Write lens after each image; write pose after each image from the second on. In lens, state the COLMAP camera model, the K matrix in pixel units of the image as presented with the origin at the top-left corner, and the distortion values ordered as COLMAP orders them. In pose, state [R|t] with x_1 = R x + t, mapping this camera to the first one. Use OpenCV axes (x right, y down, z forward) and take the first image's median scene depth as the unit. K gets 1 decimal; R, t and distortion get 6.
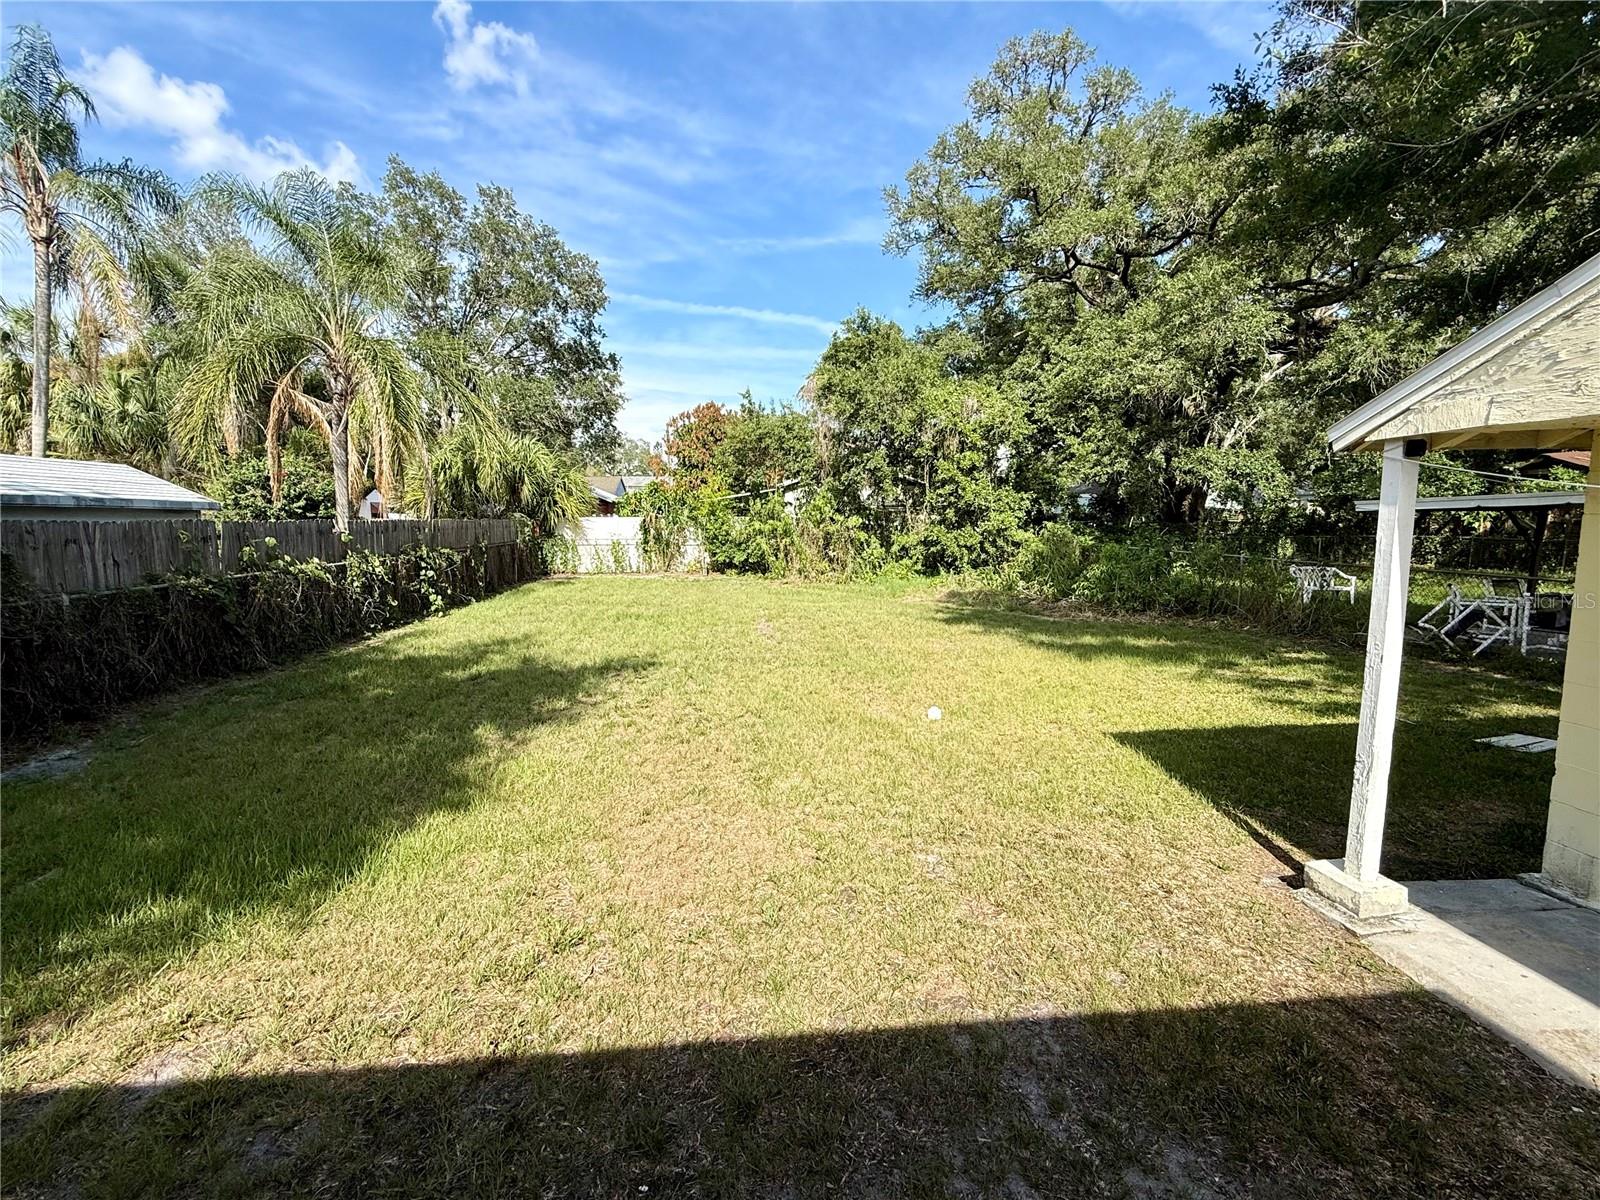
lens RADIAL K [[711.8, 0, 795.8], [0, 711.8, 599.2], [0, 0, 1]] dist [0.000517, 0.000286]
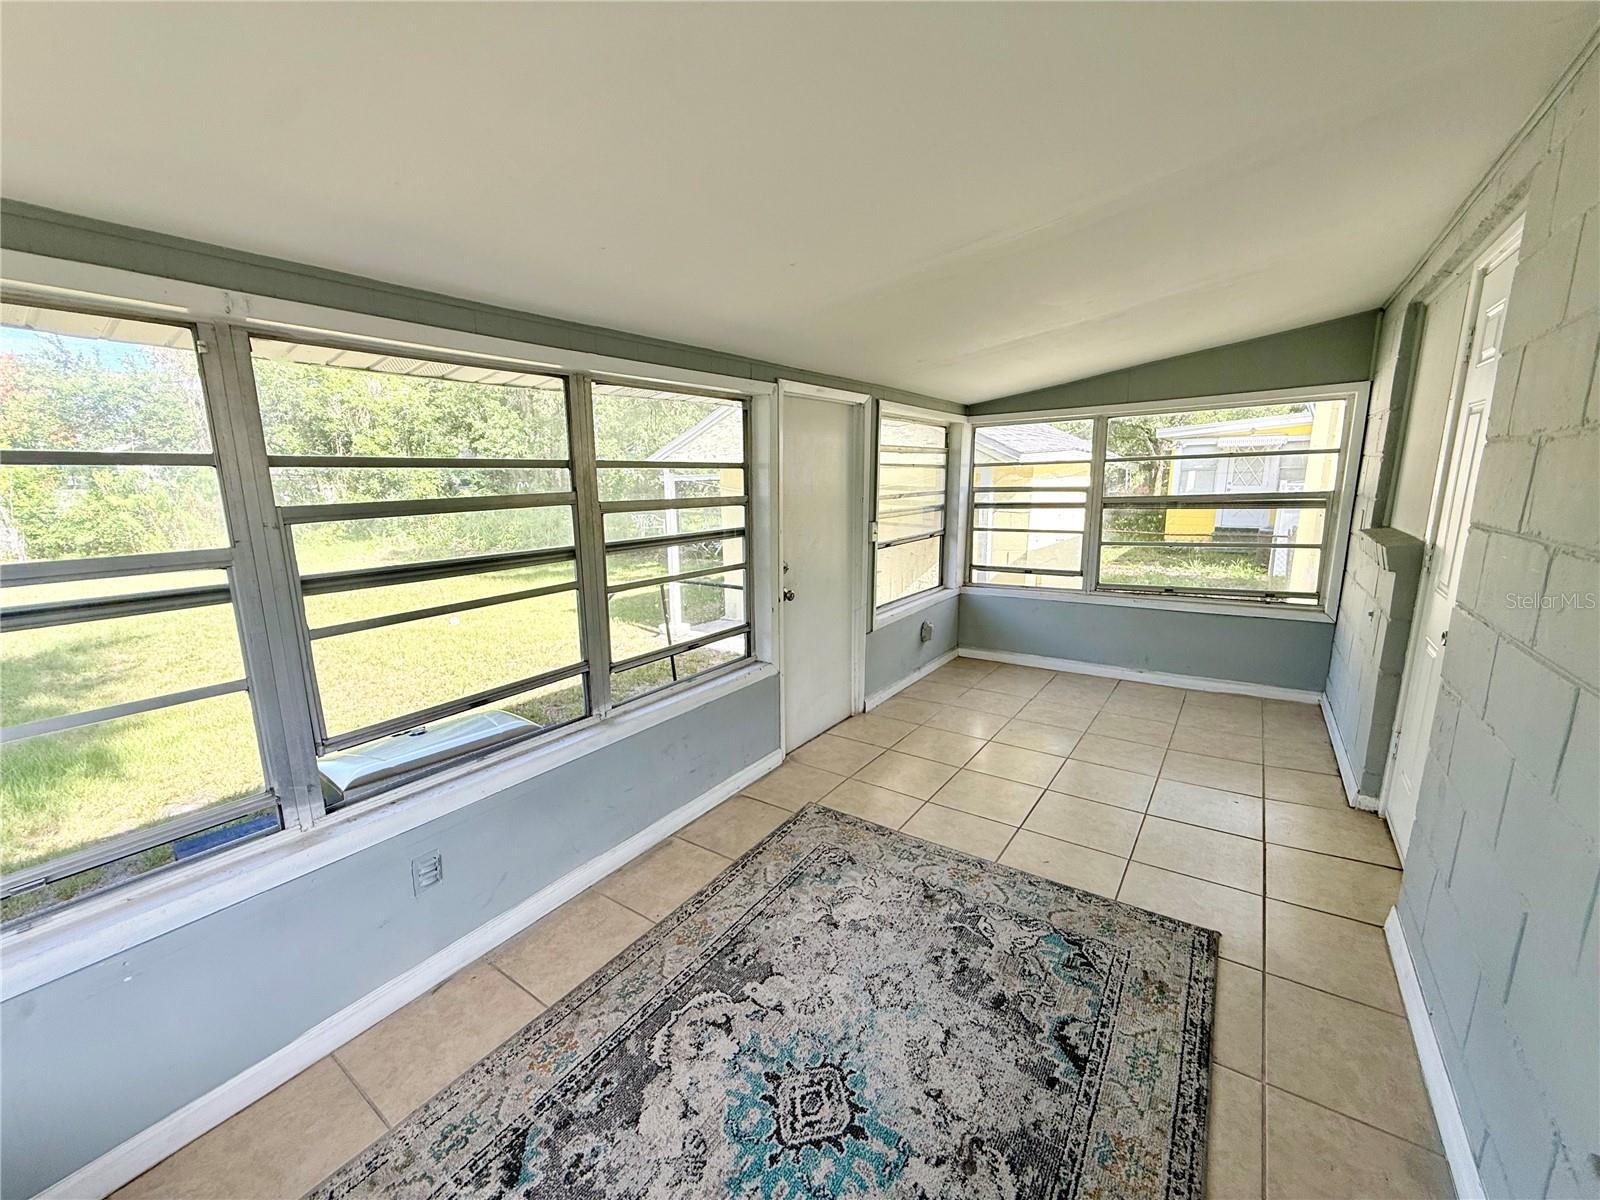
lens RADIAL K [[636.9, 0, 796.1], [0, 636.9, 599.8], [0, 0, 1]] dist [0.000665, 0.000299]
pose [[0.646647, -0.151235, 0.747647, -0.131270], [0.096795, 0.988494, 0.116235, 0.009908], [-0.756623, -0.002795, 0.653845, -0.172262]]
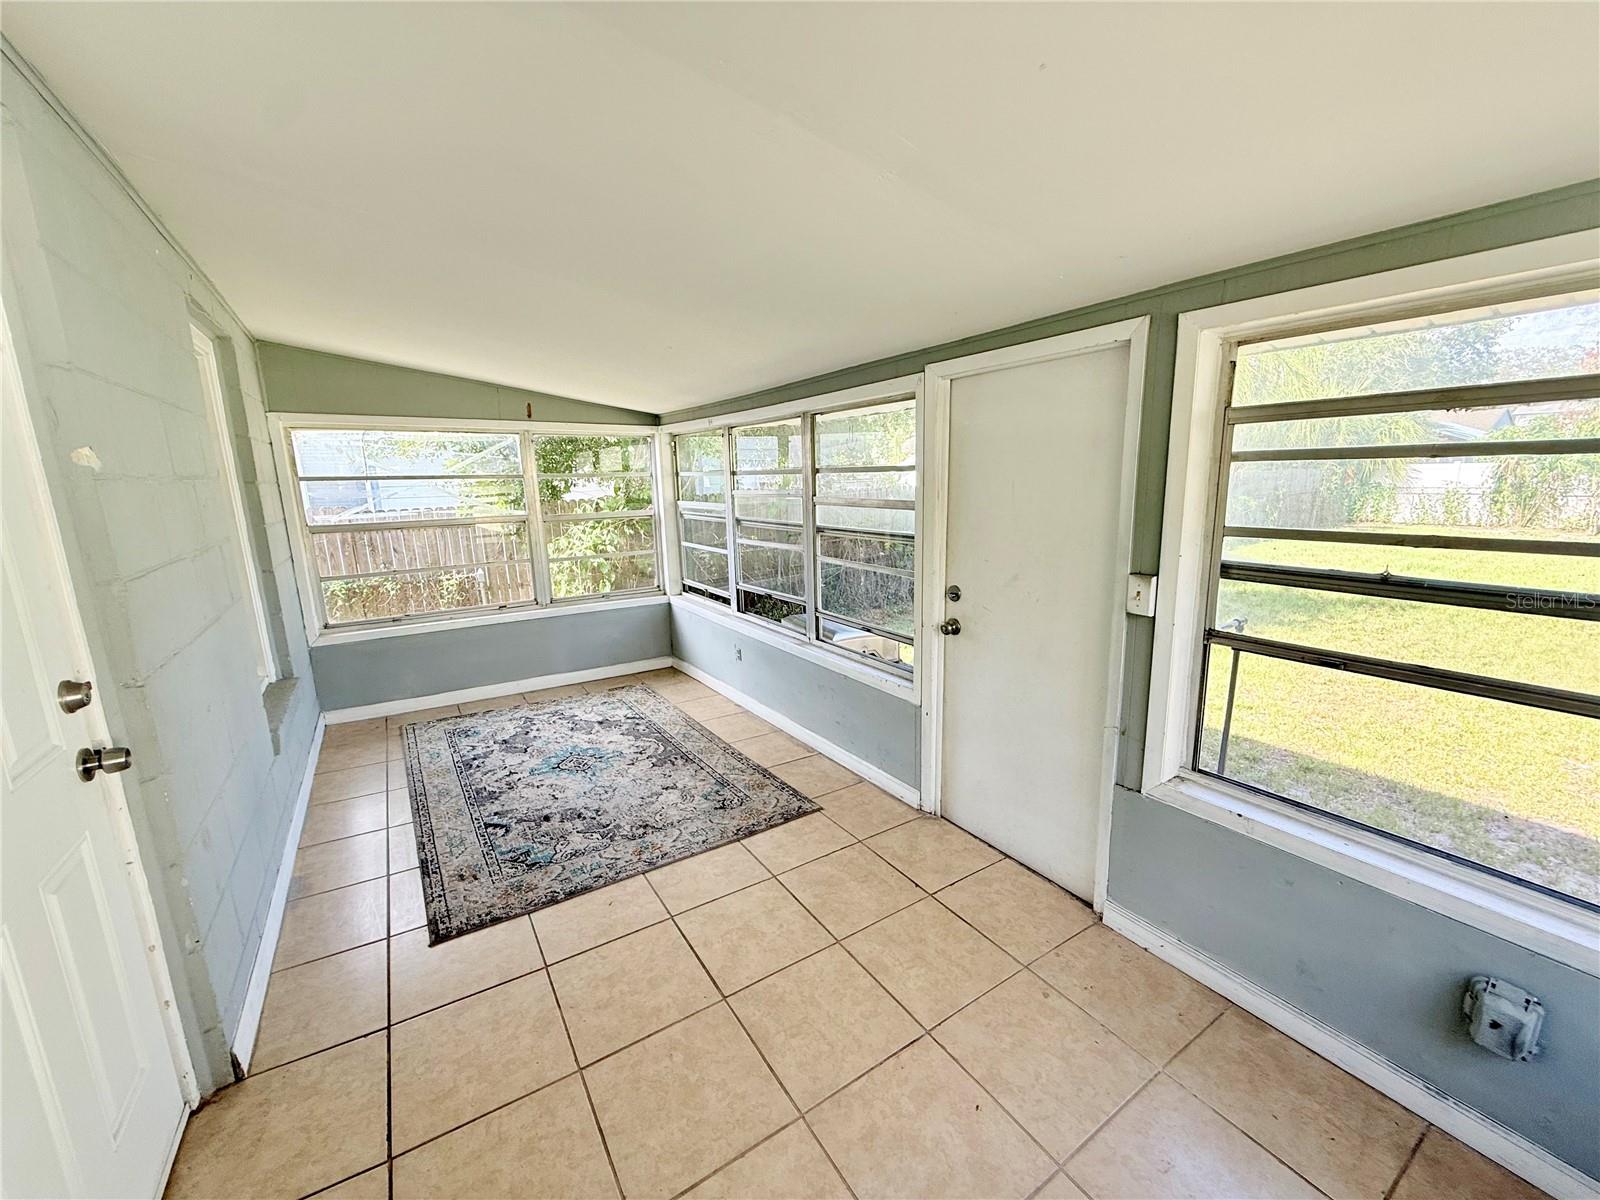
lens RADIAL K [[636.9, 0, 799.9], [0, 636.9, 601.6], [0, 0, 1]] dist [0.000665, 0.000299]
pose [[0.471430, 0.167088, -0.865930, 0.096217], [-0.077654, 0.985939, 0.147968, 0.004854], [0.878478, -0.002513, 0.477776, -0.153145]]
